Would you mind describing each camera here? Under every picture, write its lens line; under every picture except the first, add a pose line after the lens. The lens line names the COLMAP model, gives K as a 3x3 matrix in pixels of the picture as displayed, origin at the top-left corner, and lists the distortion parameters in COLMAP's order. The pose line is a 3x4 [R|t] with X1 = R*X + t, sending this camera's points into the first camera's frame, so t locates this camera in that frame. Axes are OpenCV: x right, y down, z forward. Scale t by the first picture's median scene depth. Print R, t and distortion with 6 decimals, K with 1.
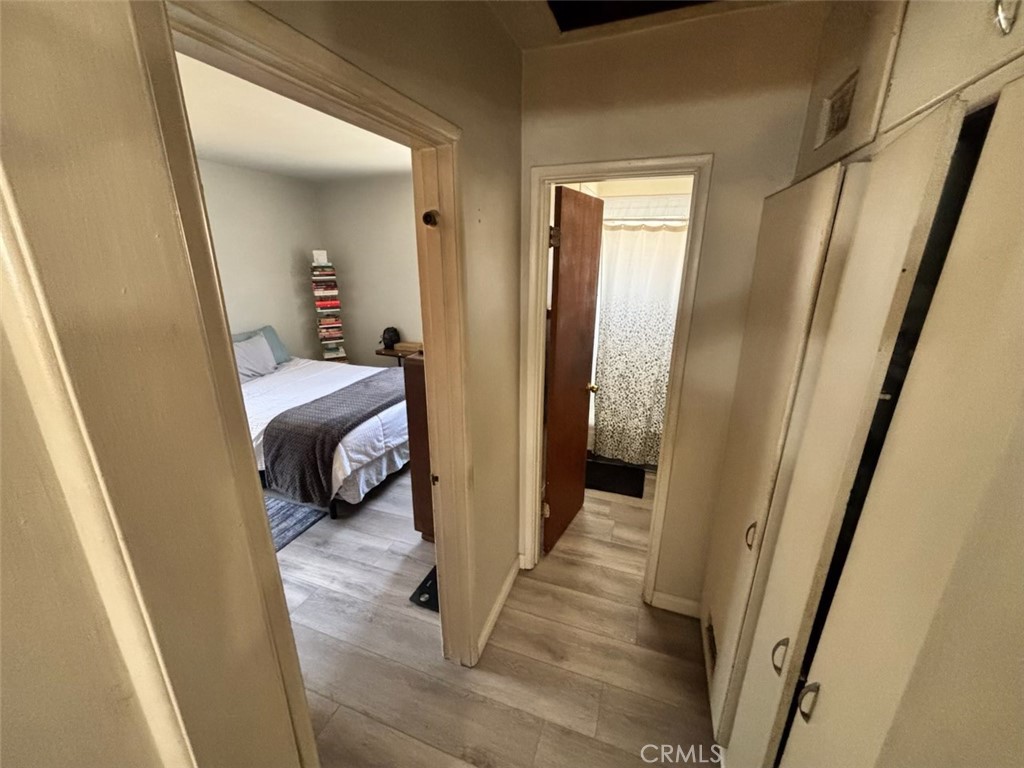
lens RADIAL K [[414.2, 0, 512.0], [0, 414.2, 384.0], [0, 0, 1]] dist [0.001587, -0.000296]
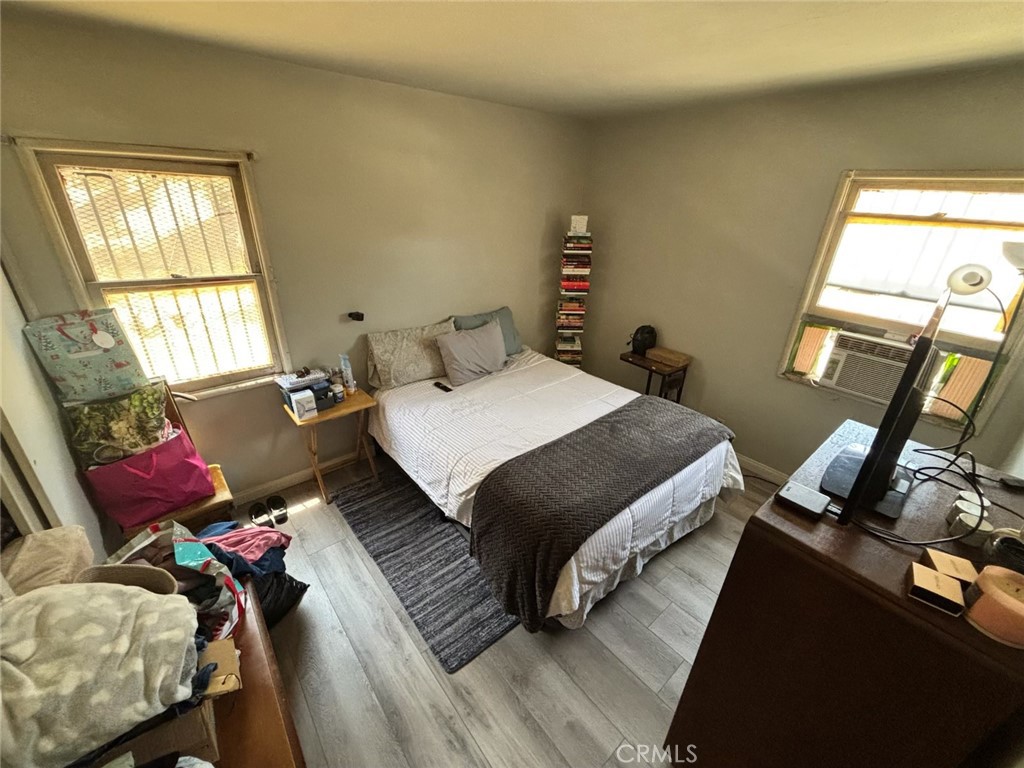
lens RADIAL K [[414.2, 0, 512.0], [0, 414.2, 384.0], [0, 0, 1]] dist [0.001587, -0.000296]
pose [[0.869055, 0.231869, -0.437013, -0.161404], [-0.178899, 0.970875, 0.159362, -0.116373], [0.461236, -0.060313, 0.885225, 0.235410]]
